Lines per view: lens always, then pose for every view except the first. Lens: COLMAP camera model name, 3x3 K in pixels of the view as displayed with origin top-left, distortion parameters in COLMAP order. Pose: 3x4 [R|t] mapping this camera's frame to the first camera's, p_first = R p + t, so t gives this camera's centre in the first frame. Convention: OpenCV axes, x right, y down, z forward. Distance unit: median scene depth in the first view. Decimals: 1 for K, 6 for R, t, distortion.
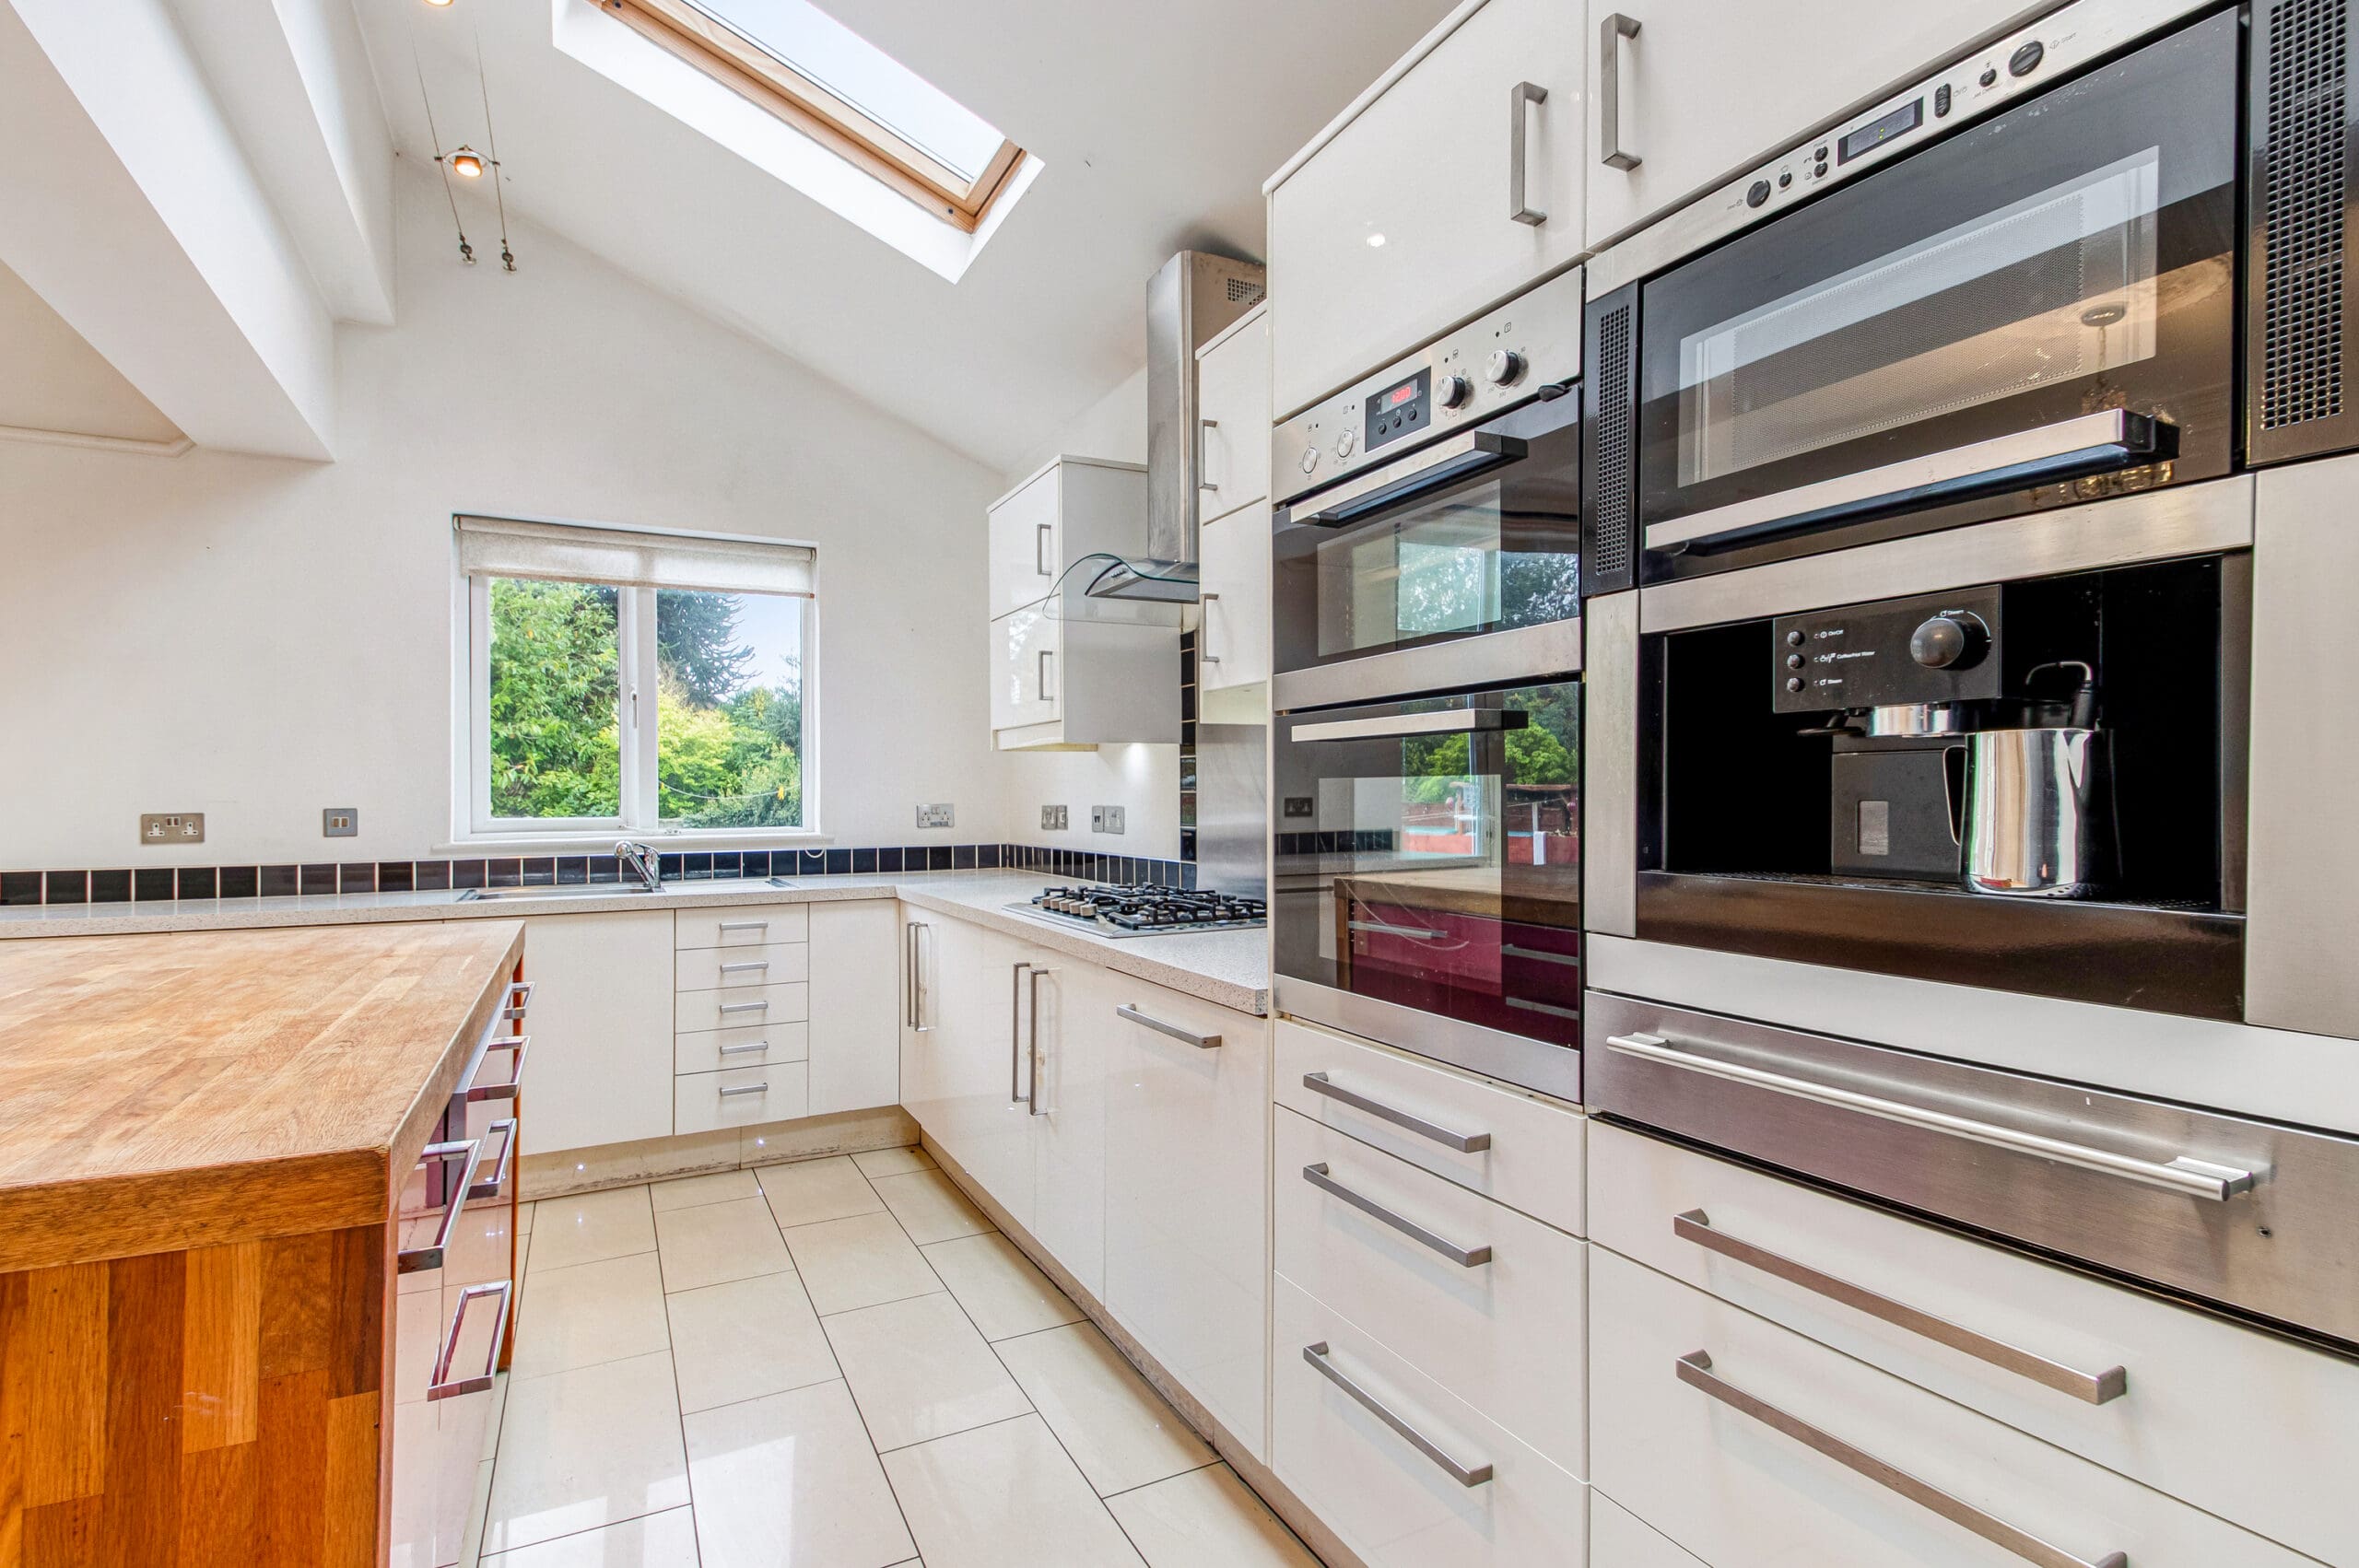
lens RADIAL K [[1141.1, 0, 1171.5], [0, 1141.1, 818.7], [0, 0, 1]] dist [-0.001977, -0.000661]
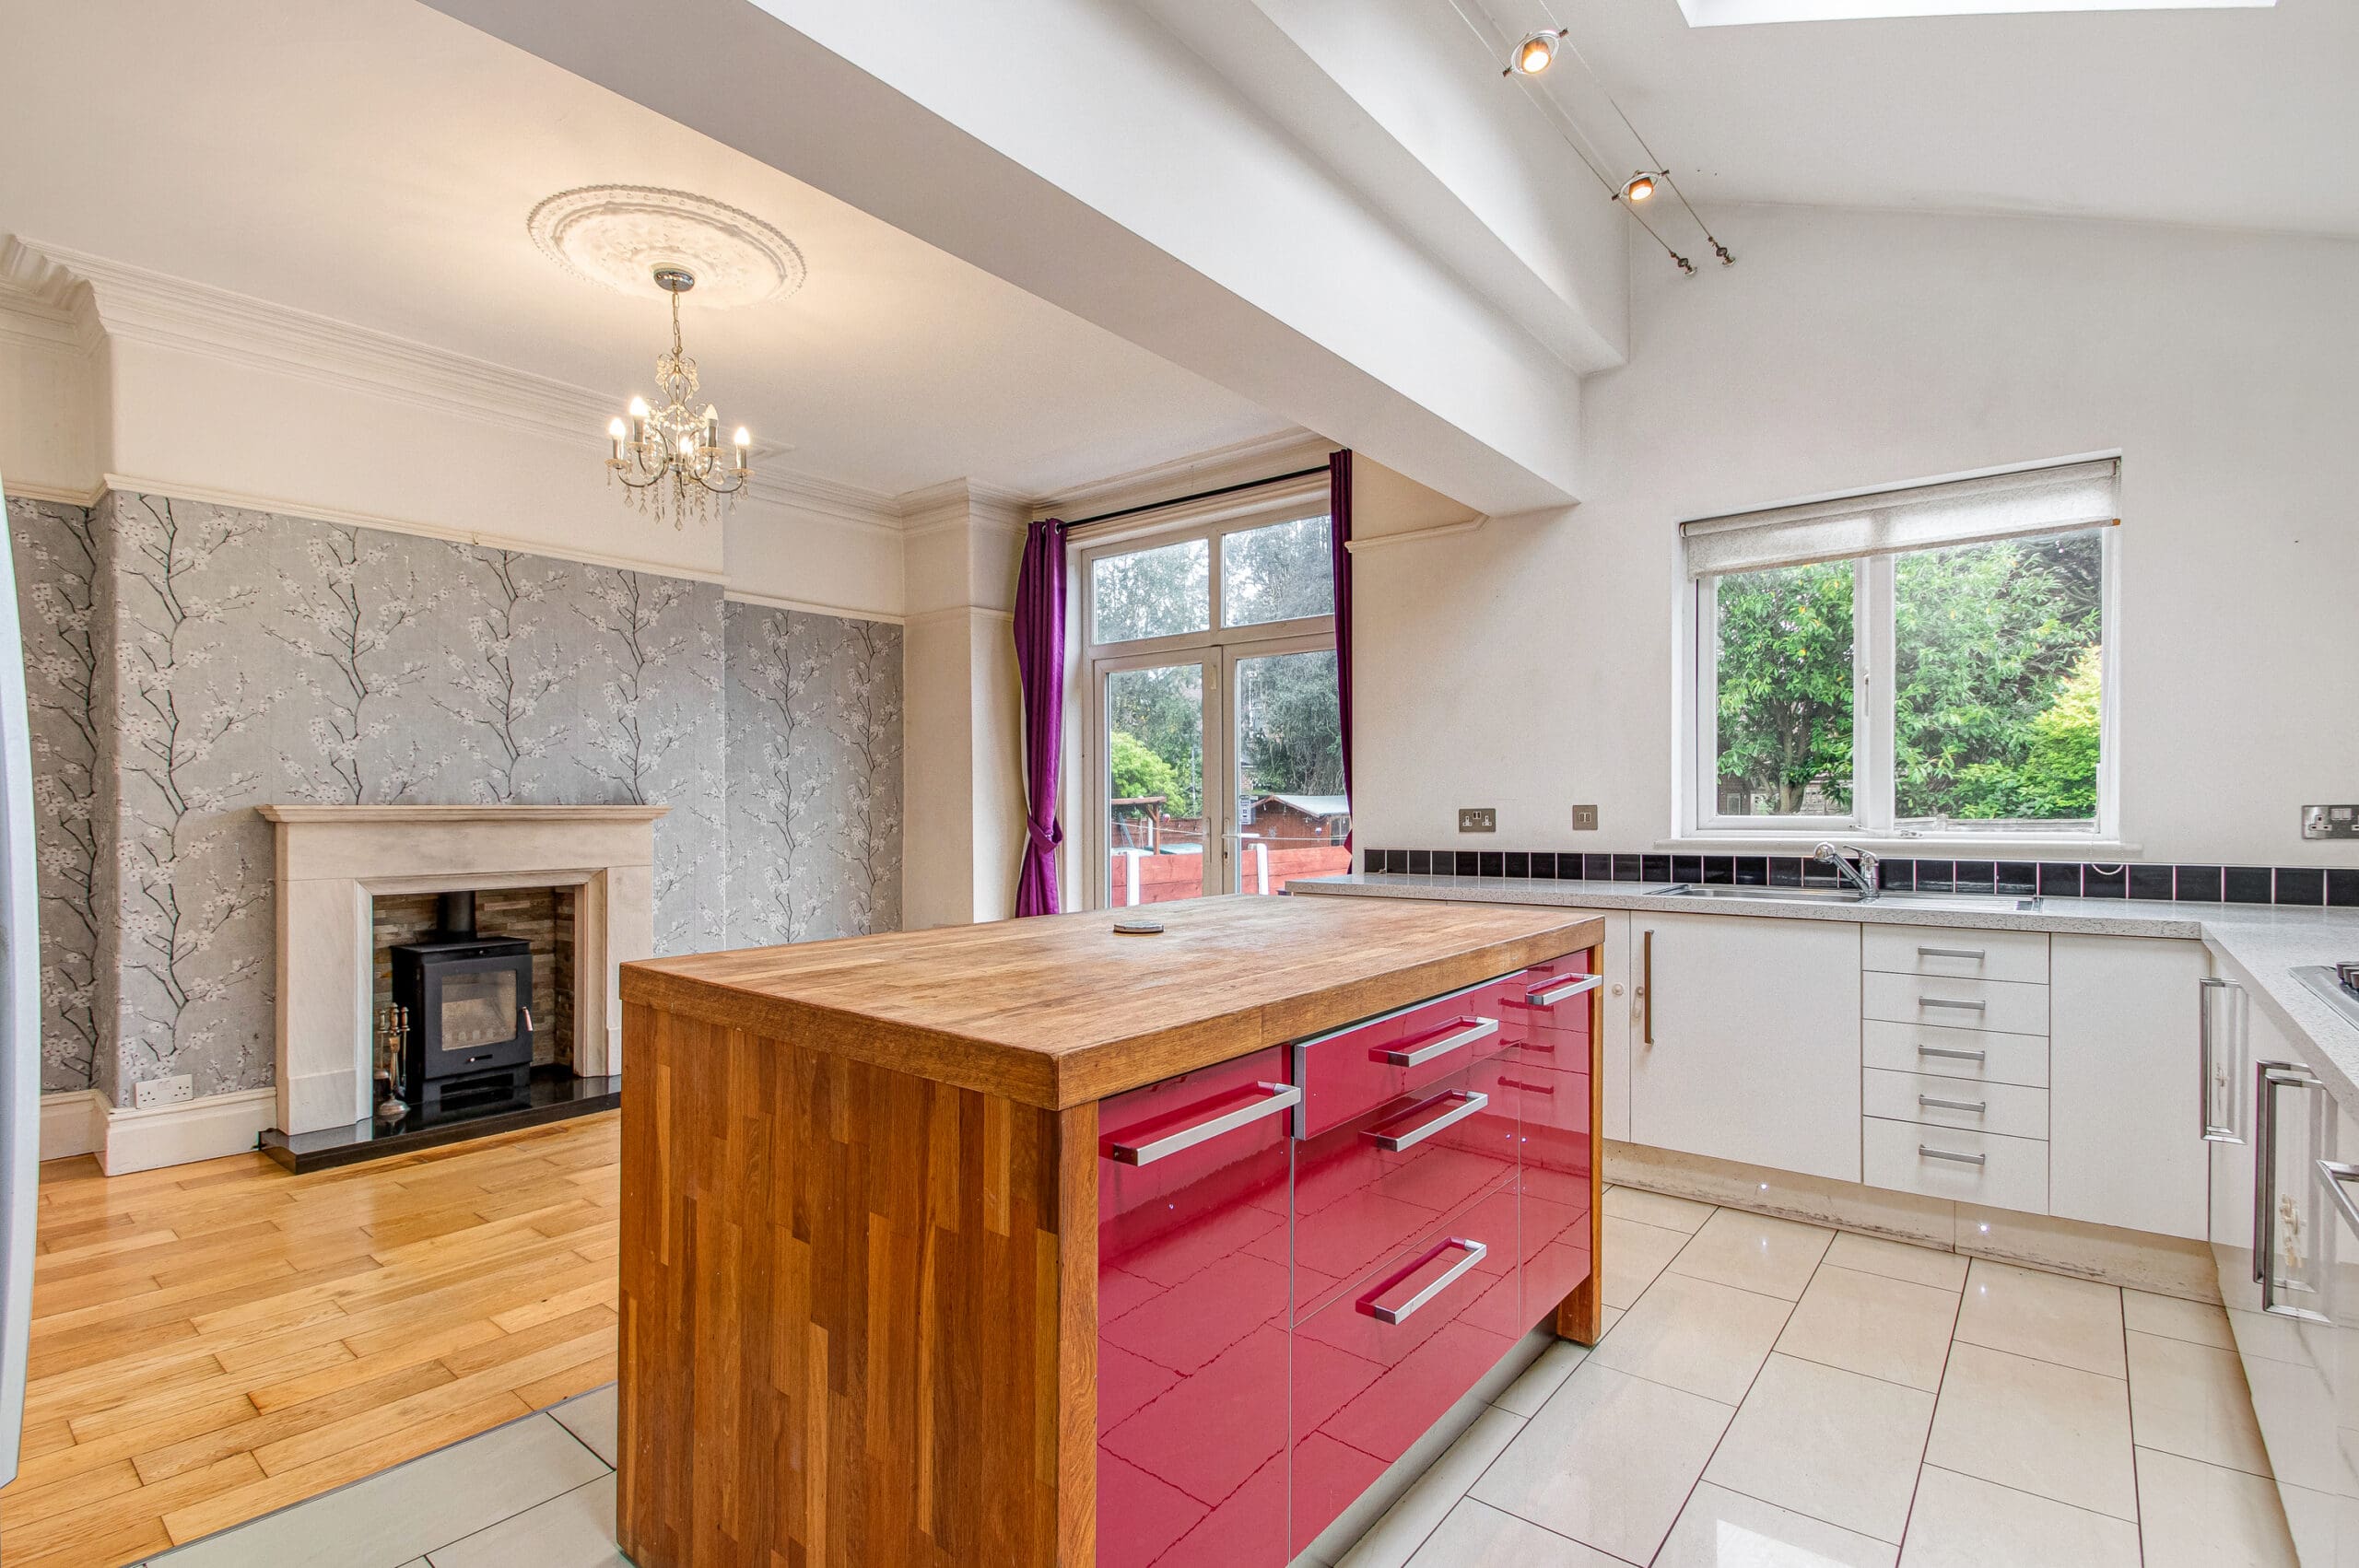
lens RADIAL K [[1124.2, 0, 1106.6], [0, 1124.2, 808.0], [0, 0, 1]] dist [0.052697, -0.026794]
pose [[0.396757, 0.006707, -0.917899, 0.123888], [-0.012630, 0.999919, 0.001847, -0.002374], [0.917837, 0.010861, 0.396809, 0.113014]]
